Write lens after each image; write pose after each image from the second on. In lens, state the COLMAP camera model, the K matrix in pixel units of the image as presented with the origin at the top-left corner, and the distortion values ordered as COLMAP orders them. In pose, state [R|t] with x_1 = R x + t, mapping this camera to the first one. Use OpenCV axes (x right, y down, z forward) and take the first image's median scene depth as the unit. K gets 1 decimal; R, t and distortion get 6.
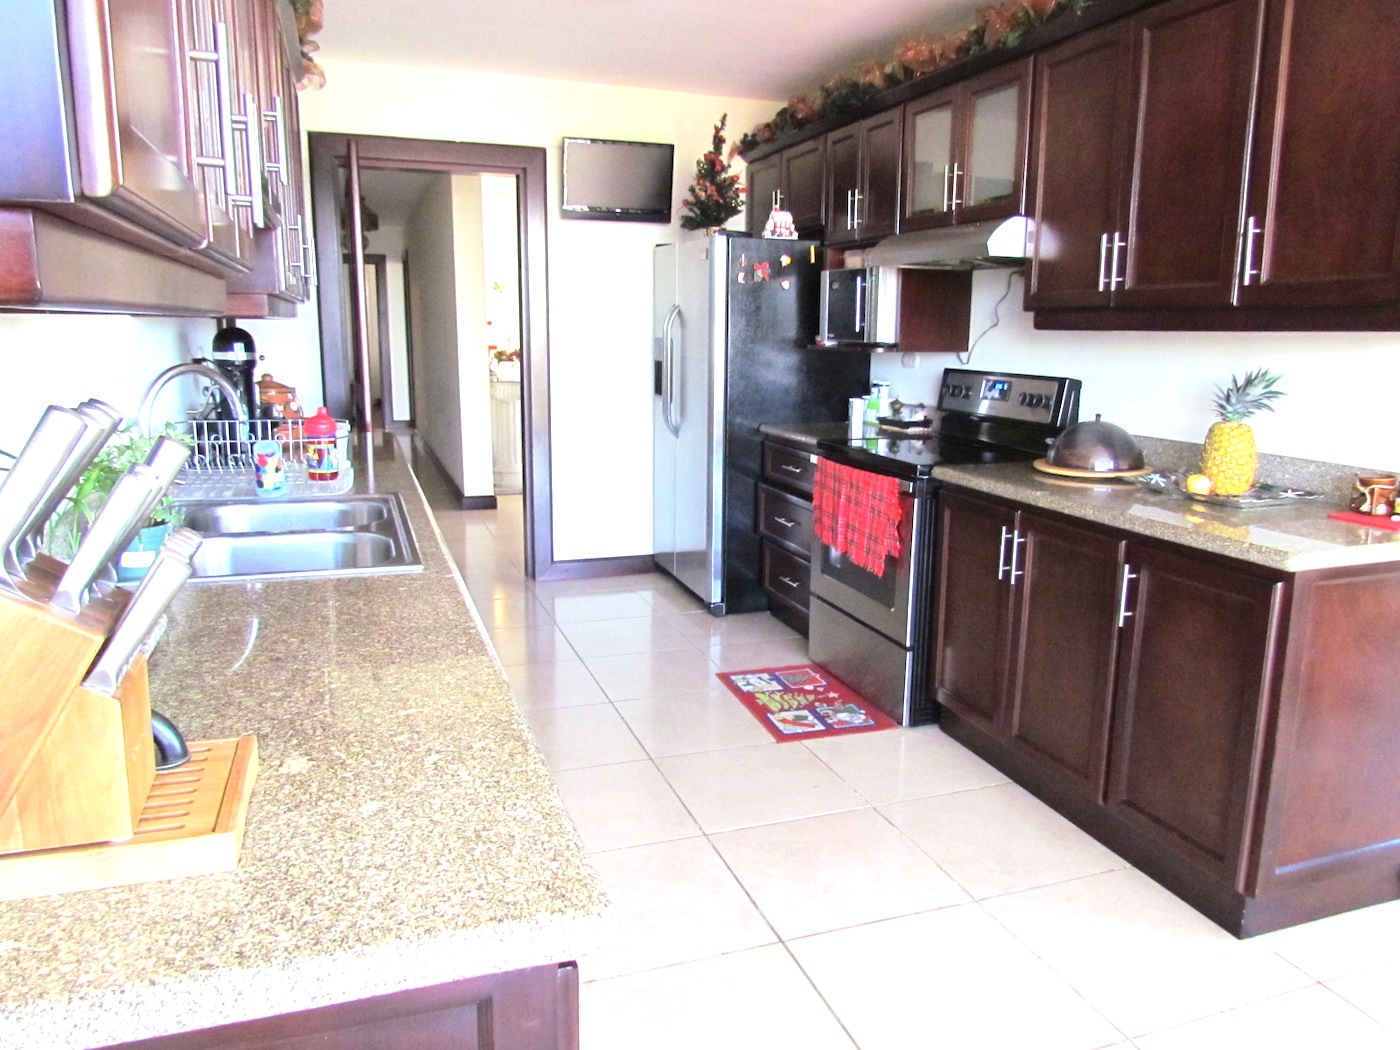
lens RADIAL K [[1012.0, 0, 700.0], [0, 1012.0, 525.0], [0, 0, 1]] dist [-0.023786, 0.005921]
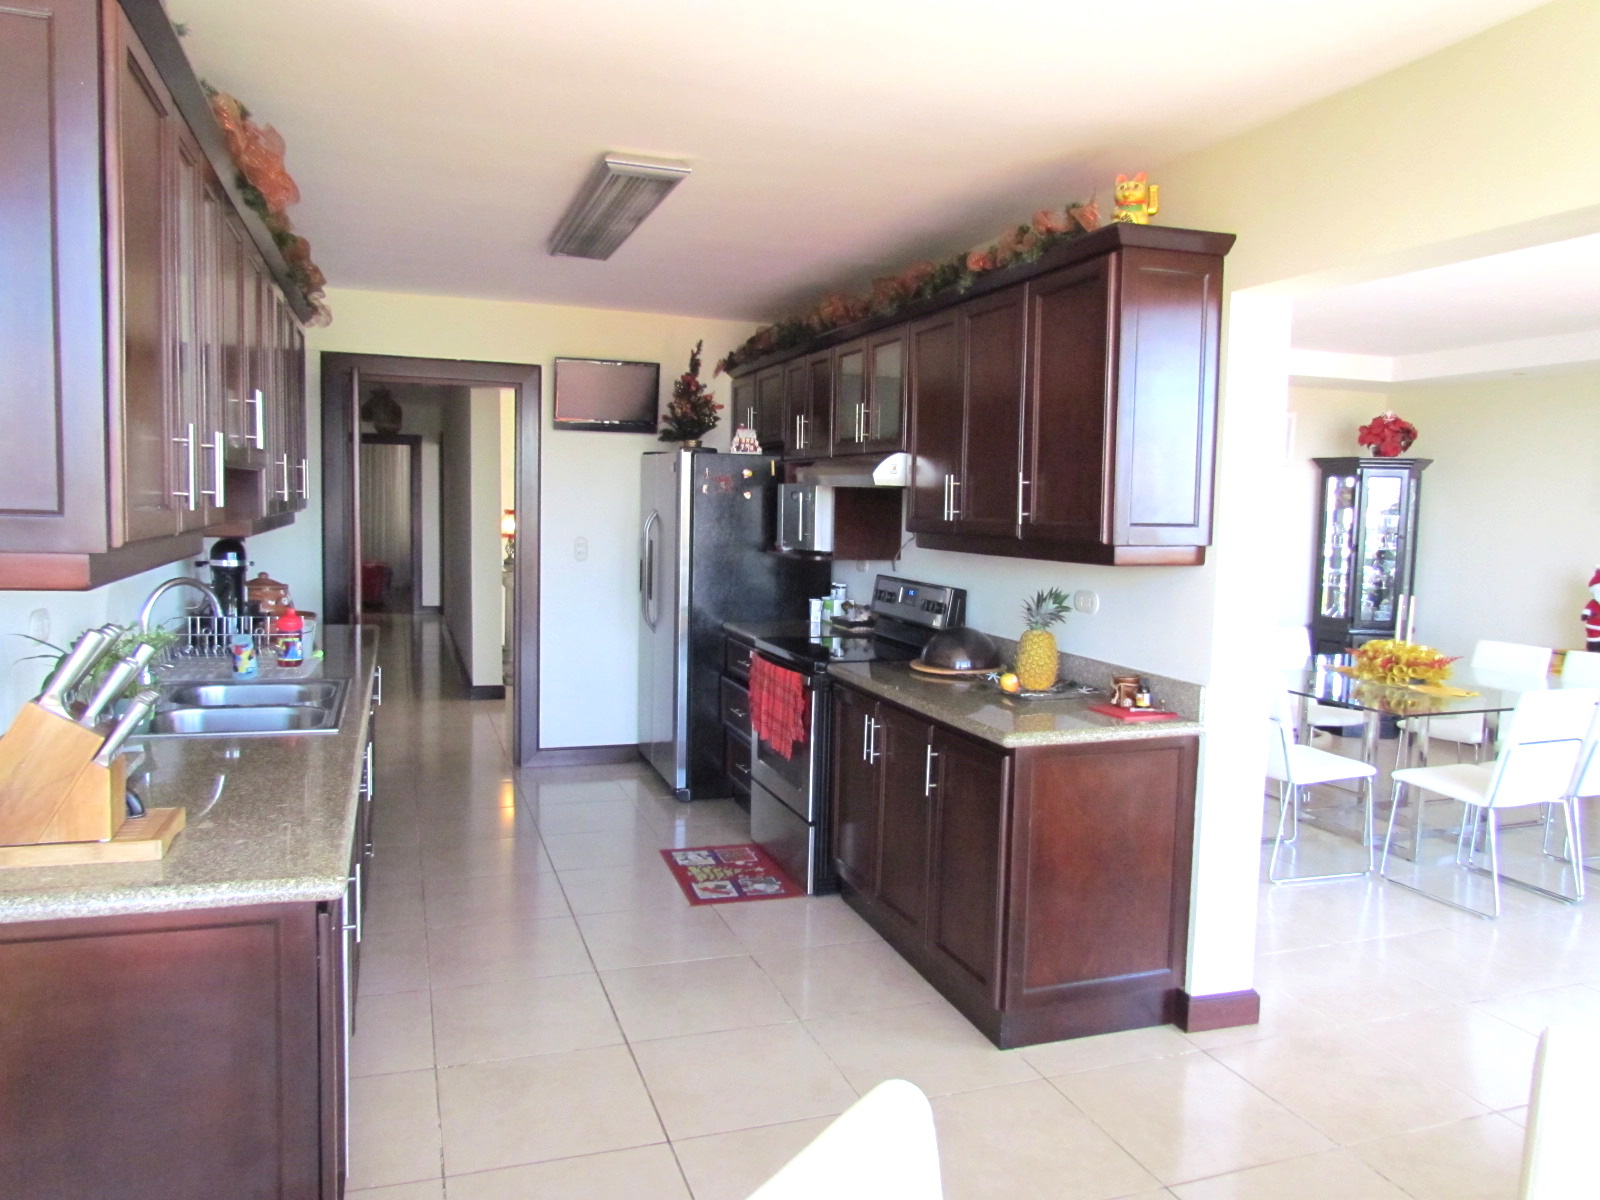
lens RADIAL K [[1156.6, 0, 800.0], [0, 1156.6, 600.0], [0, 0, 1]] dist [-0.023786, 0.005921]
pose [[0.999883, 0.015188, 0.002076, 0.168082], [-0.014873, 0.993997, -0.108393, 0.012230], [-0.003710, 0.108349, 0.994106, -0.280920]]
